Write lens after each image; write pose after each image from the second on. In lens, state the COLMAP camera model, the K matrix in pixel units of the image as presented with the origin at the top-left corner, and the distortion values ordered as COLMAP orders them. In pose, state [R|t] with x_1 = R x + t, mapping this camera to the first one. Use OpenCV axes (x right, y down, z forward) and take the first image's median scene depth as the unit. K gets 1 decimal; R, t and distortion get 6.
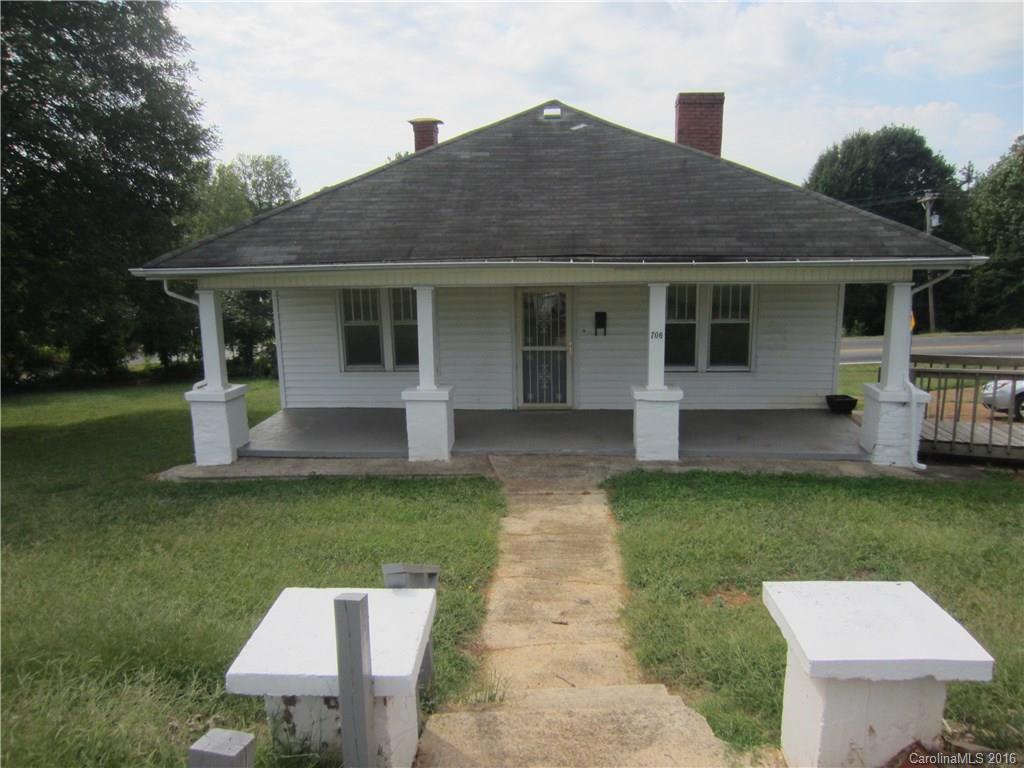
lens RADIAL K [[723.8, 0, 511.8], [0, 723.8, 387.4], [0, 0, 1]] dist [-0.038738, 0.022214]
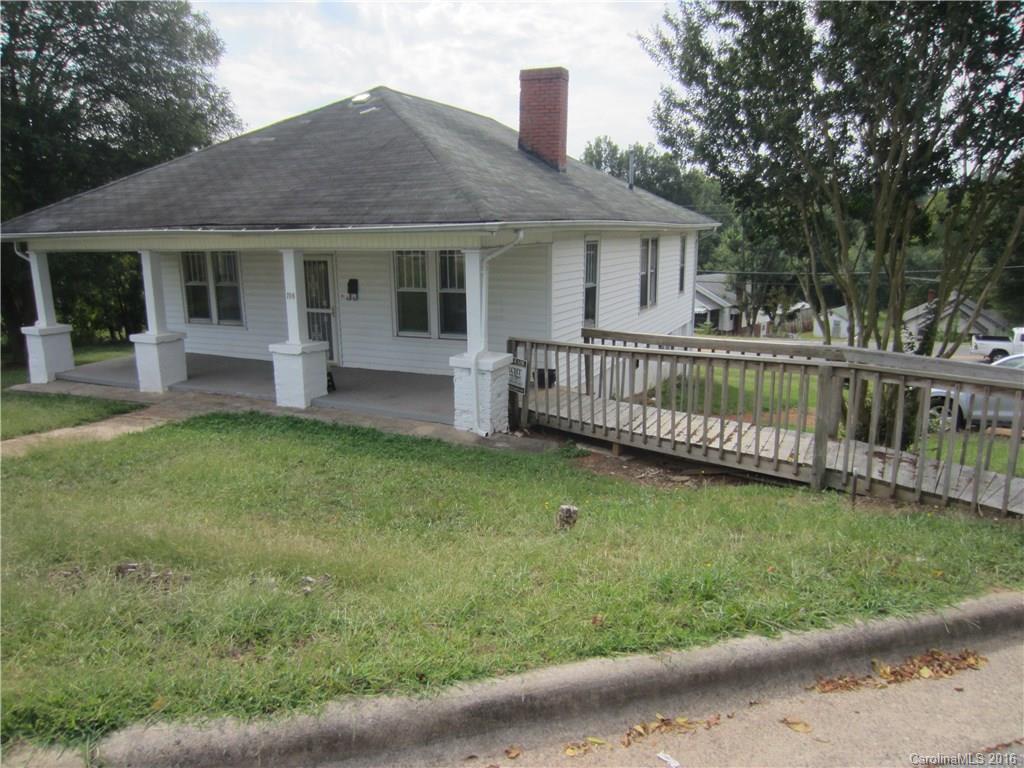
lens RADIAL K [[723.8, 0, 509.0], [0, 723.8, 382.3], [0, 0, 1]] dist [-0.038738, 0.022214]
pose [[0.947577, 0.080137, -0.309315, 0.691864], [-0.072439, 0.996712, 0.036310, -0.003432], [0.311207, -0.012000, 0.950266, 0.019514]]
